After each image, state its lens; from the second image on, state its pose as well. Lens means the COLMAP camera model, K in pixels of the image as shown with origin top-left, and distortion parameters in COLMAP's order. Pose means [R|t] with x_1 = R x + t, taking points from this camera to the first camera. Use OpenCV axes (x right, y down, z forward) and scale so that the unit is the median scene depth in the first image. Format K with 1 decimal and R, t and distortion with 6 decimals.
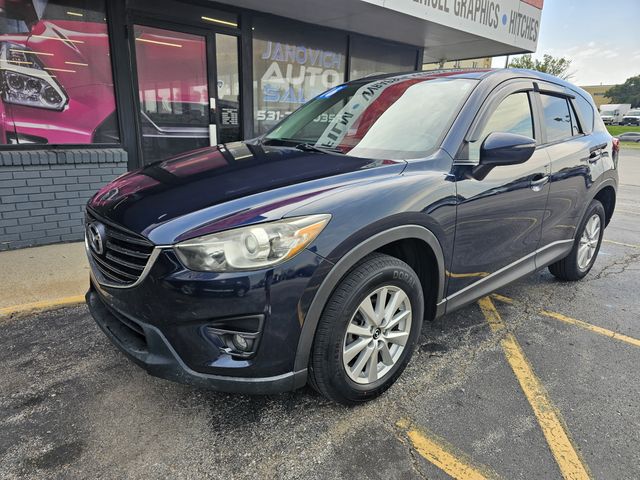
lens RADIAL K [[431.2, 0, 315.7], [0, 431.2, 247.7], [0, 0, 1]] dist [0.051649, -0.046360]
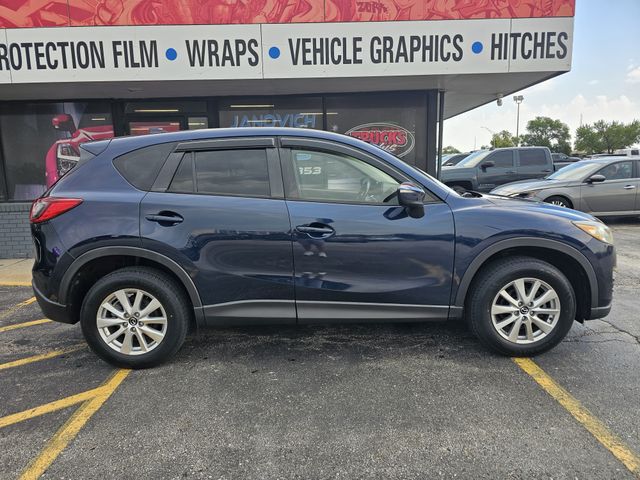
lens RADIAL K [[431.2, 0, 314.1], [0, 431.2, 244.9], [0, 0, 1]] dist [0.051649, -0.046360]
pose [[0.758455, 0.061014, -0.648863, 1.219675], [-0.132703, 0.989209, -0.062098, -0.073578], [0.638072, 0.133205, 0.758367, 0.322914]]
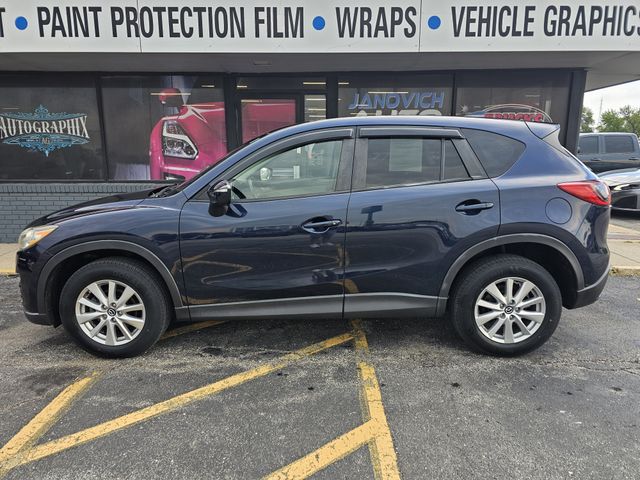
lens RADIAL K [[431.2, 0, 315.8], [0, 431.2, 236.7], [0, 0, 1]] dist [0.051649, -0.046360]
pose [[0.745030, 0.098576, -0.659707, 0.819603], [-0.159684, 0.986619, -0.032912, -0.059043], [0.647636, 0.129866, 0.750802, 0.154178]]
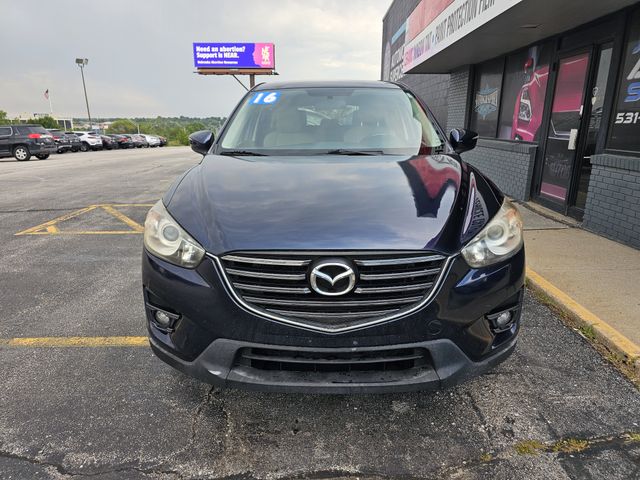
lens RADIAL K [[431.2, 0, 318.6], [0, 431.2, 238.1], [0, 0, 1]] dist [0.051649, -0.046360]
pose [[-0.680460, 0.162133, -0.714624, 1.331755], [-0.220668, 0.884610, 0.410817, -0.443814], [0.698770, 0.437239, -0.566164, 1.638302]]
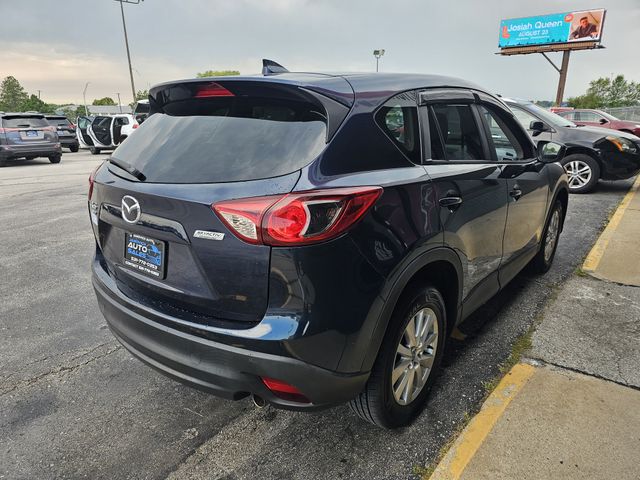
lens RADIAL K [[431.2, 0, 312.4], [0, 431.2, 252.3], [0, 0, 1]] dist [0.051649, -0.046360]
pose [[-0.986672, 0.026894, -0.160487, 0.494325], [-0.068007, 0.827833, 0.556837, -0.505535], [0.147832, 0.560329, -0.814970, 1.603687]]
